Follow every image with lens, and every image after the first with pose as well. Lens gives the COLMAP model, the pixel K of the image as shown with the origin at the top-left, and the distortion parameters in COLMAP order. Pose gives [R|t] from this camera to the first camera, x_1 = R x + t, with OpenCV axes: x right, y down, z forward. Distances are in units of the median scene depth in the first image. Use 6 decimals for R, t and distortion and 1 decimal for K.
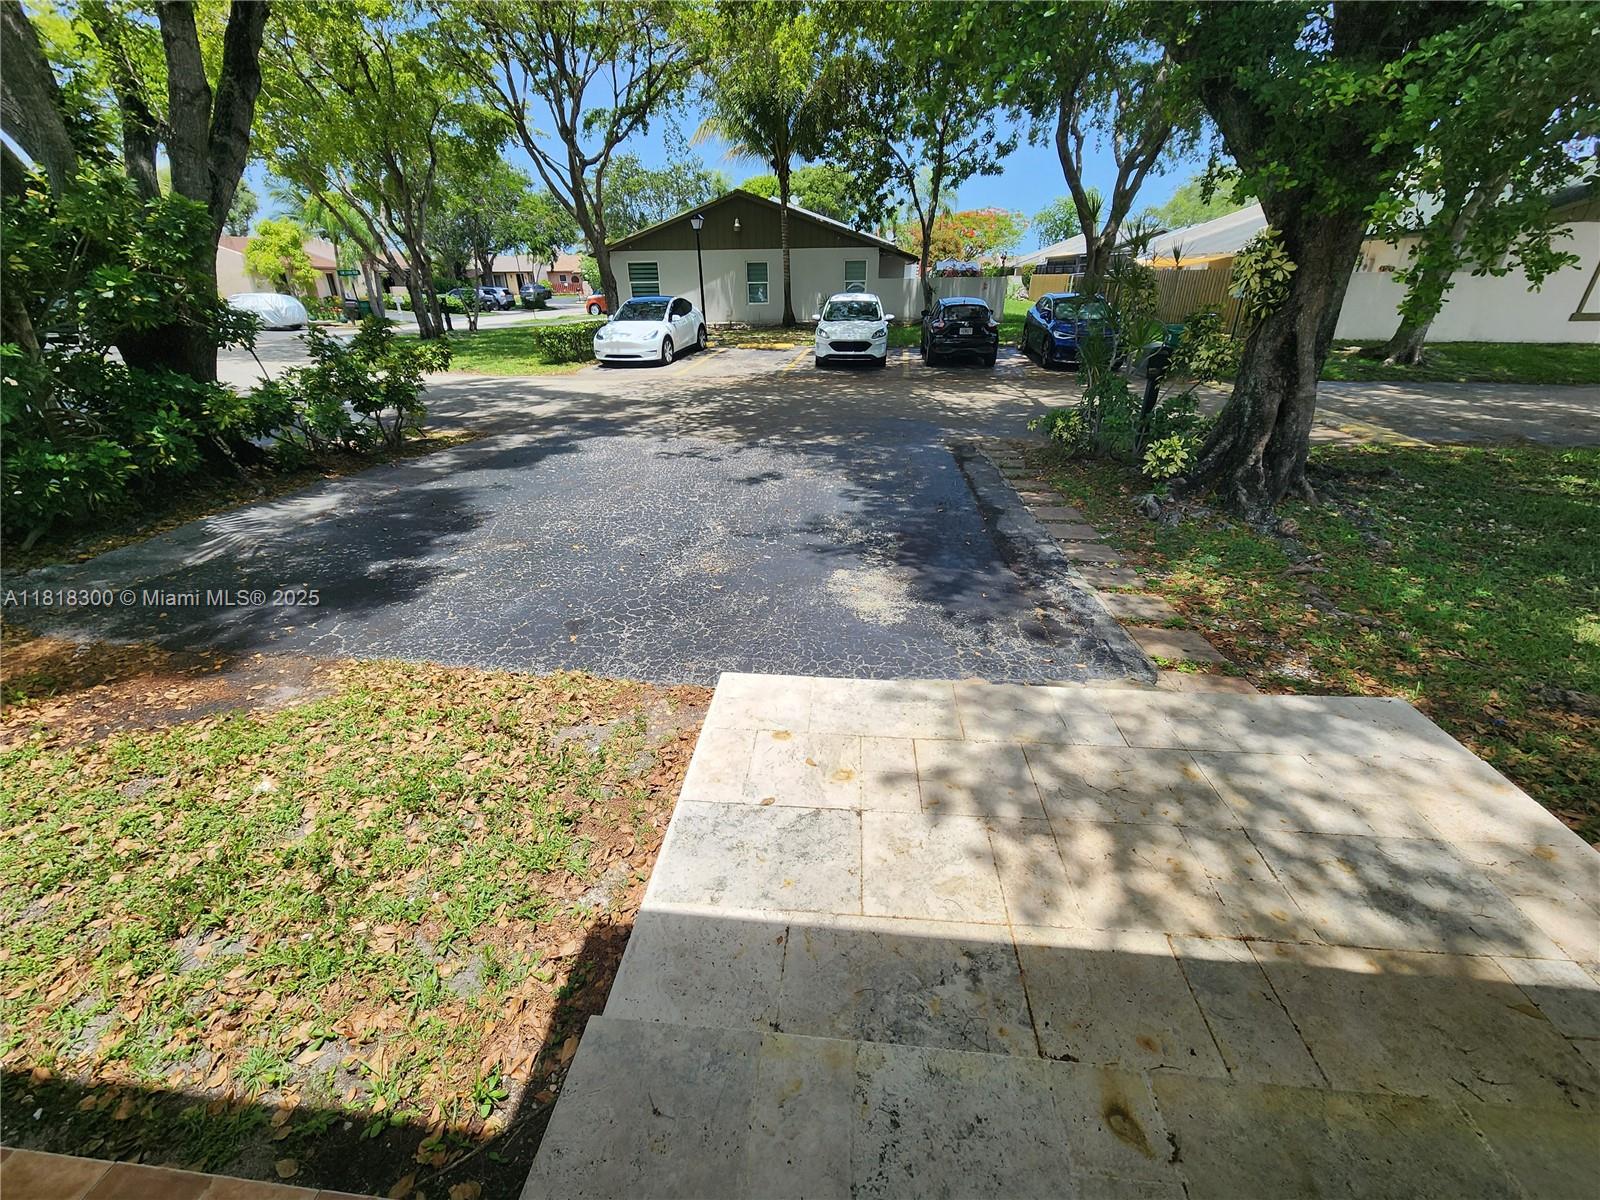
lens RADIAL K [[654.9, 0, 798.4], [0, 654.9, 596.4], [0, 0, 1]] dist [-0.002145, -0.000016]
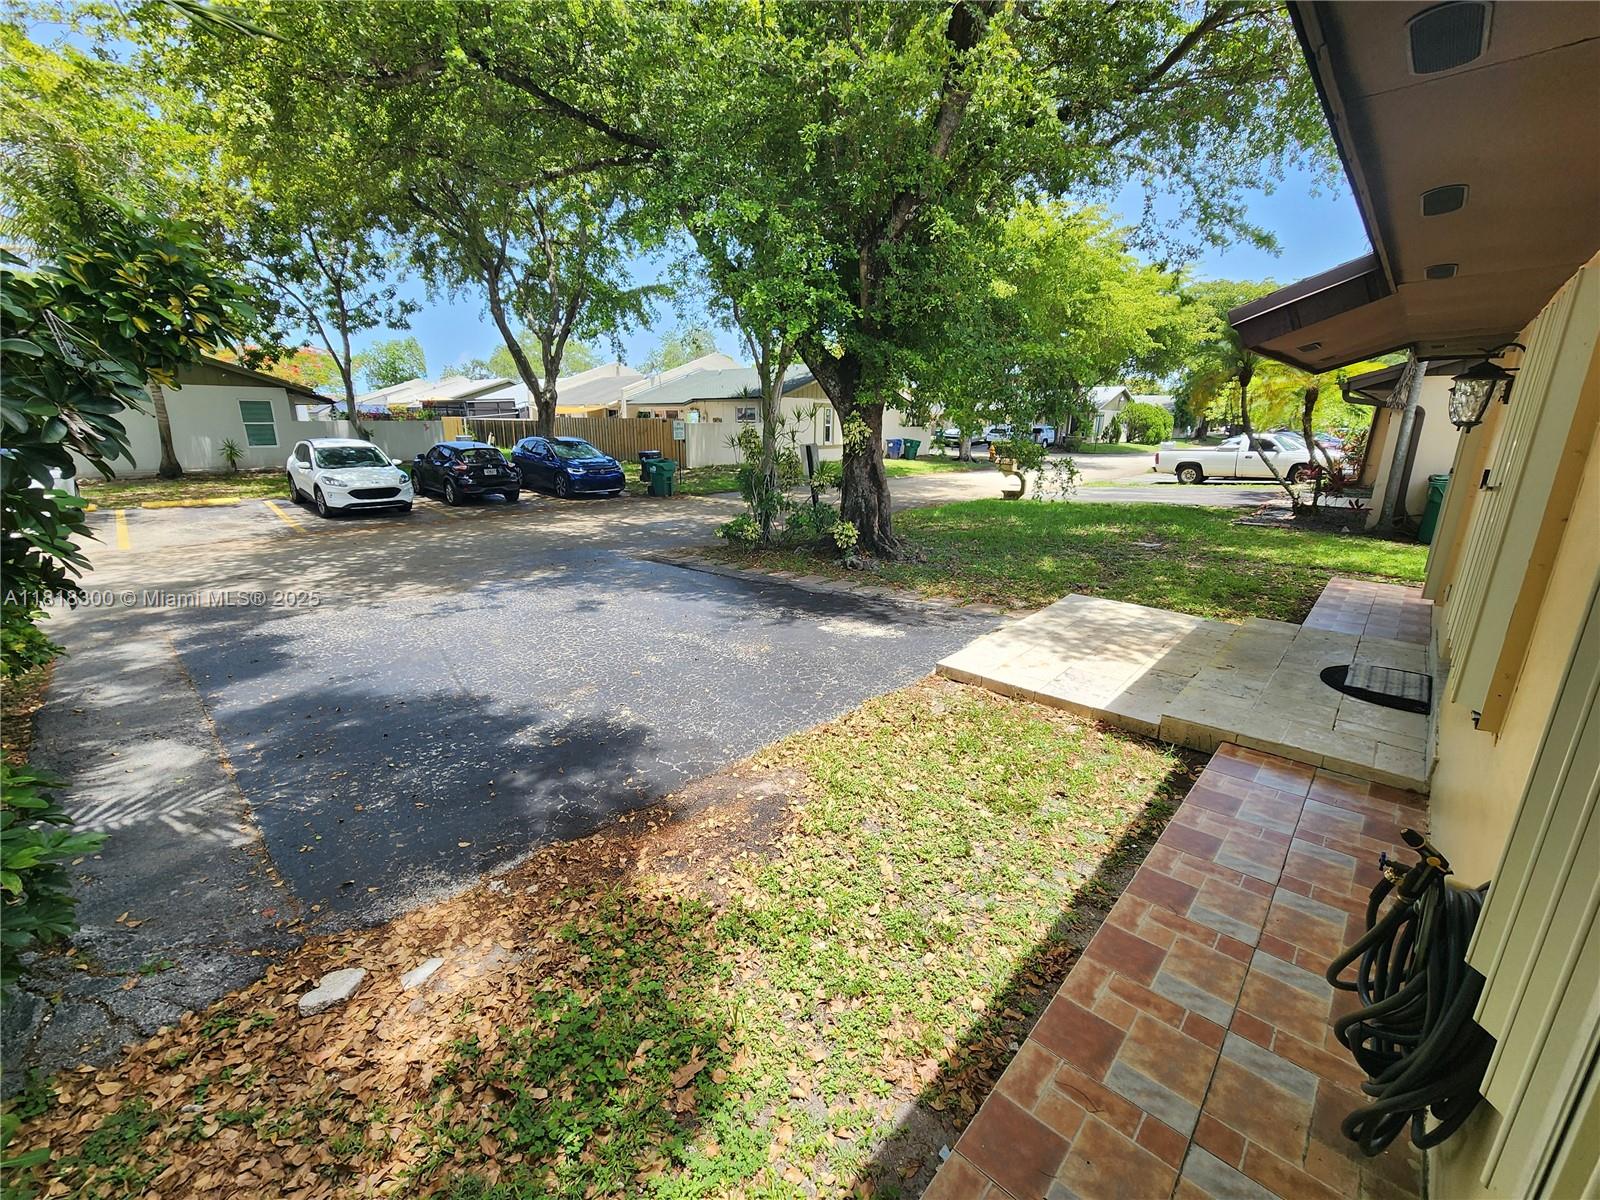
lens RADIAL K [[654.9, 0, 798.4], [0, 654.9, 596.4], [0, 0, 1]] dist [-0.002145, -0.000016]
pose [[0.601159, -0.194377, 0.775129, -0.345033], [0.334484, 0.942117, -0.023160, -0.027437], [-0.725761, 0.273191, 0.631378, 0.026612]]
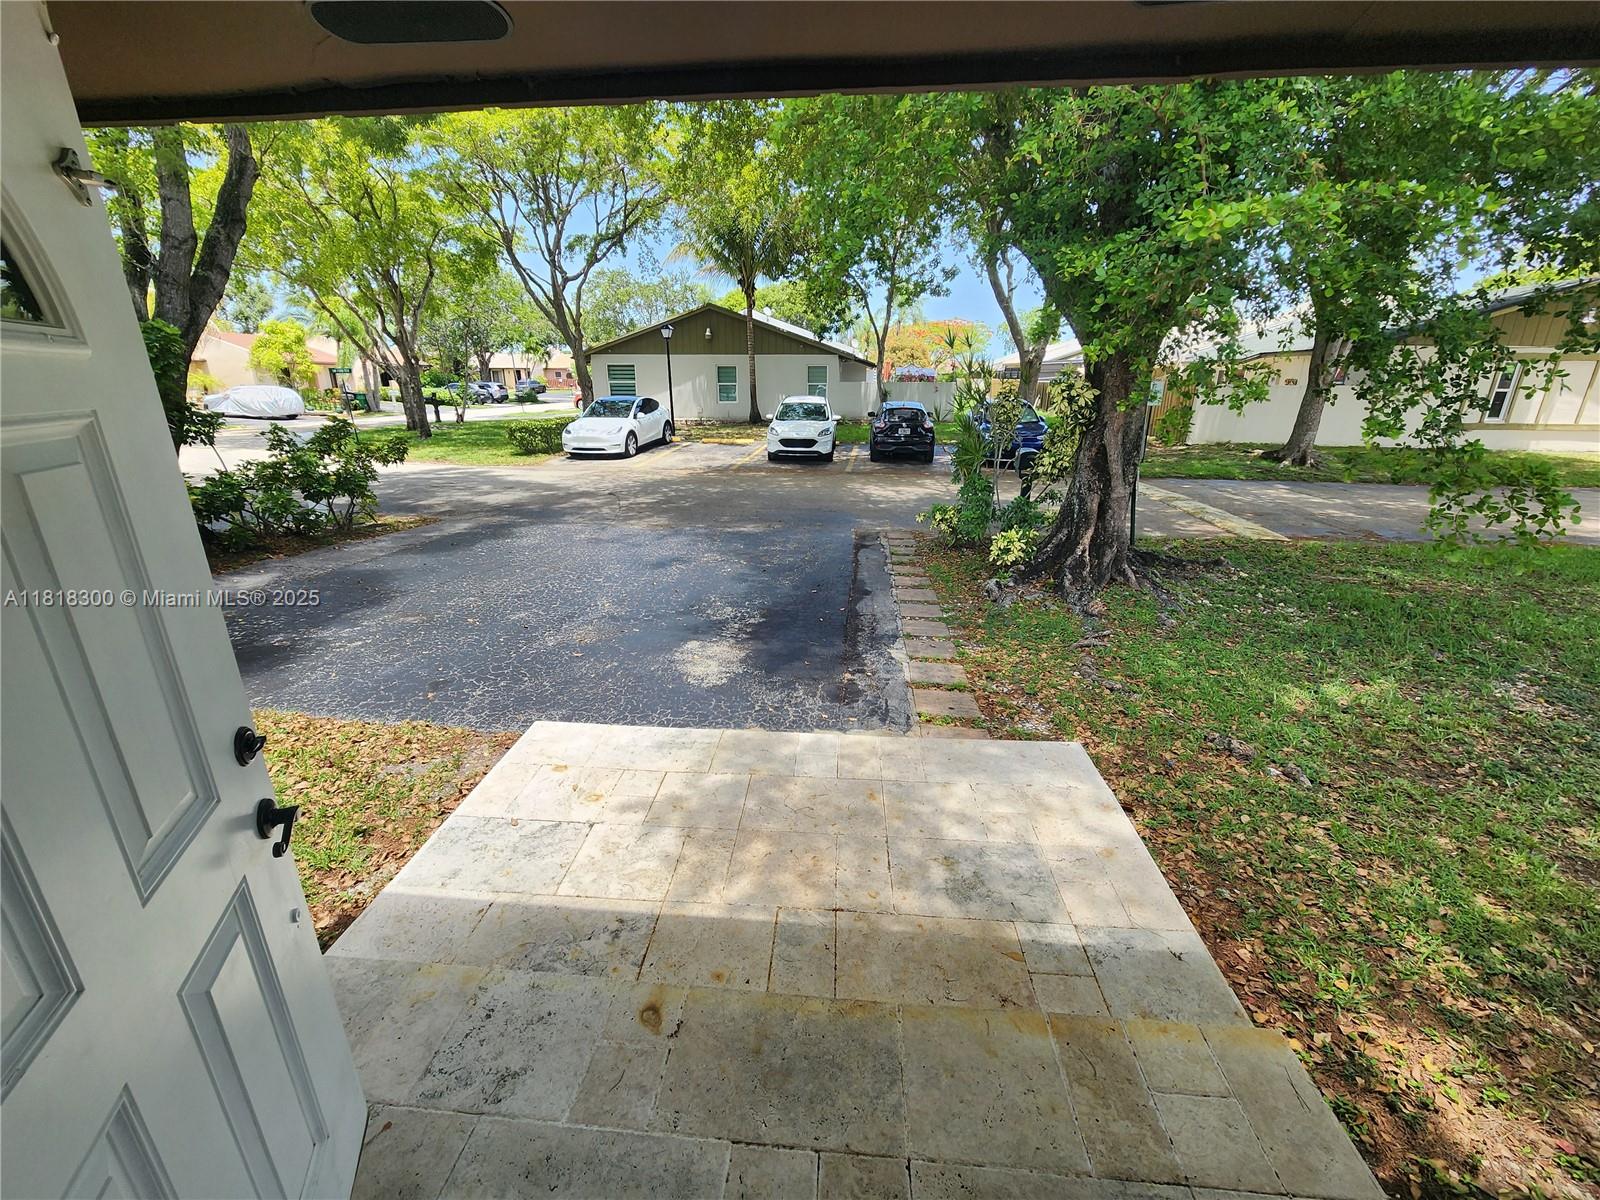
lens RADIAL K [[652.9, 0, 800.0], [0, 652.9, 600.0], [0, 0, 1]] dist [-0.005974, 0.000074]
pose [[0.999777, 0.008765, 0.019229, 0.071693], [-0.006358, 0.992525, -0.121872, 0.008223], [-0.020154, 0.121723, 0.992360, -0.045993]]
